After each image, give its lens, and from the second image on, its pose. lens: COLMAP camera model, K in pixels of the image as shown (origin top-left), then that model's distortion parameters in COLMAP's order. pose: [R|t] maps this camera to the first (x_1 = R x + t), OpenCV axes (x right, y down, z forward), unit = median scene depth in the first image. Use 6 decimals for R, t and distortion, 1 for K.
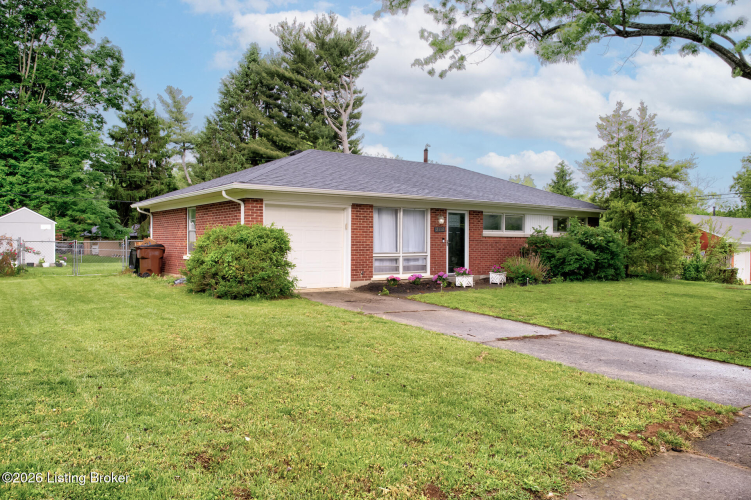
lens RADIAL K [[595.2, 0, 376.6], [0, 595.2, 248.0], [0, 0, 1]] dist [0.002572, 0.010109]
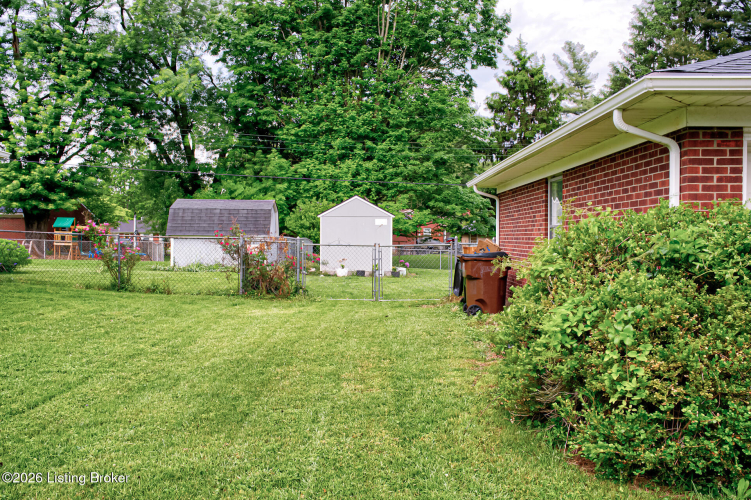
lens RADIAL K [[597.3, 0, 370.8], [0, 597.3, 228.7], [0, 0, 1]] dist [-0.041966, -0.003940]
pose [[0.774994, -0.002772, -0.631962, -0.081989], [-0.011580, 0.999760, -0.018586, -0.010823], [0.631862, 0.021722, 0.774776, 0.351305]]
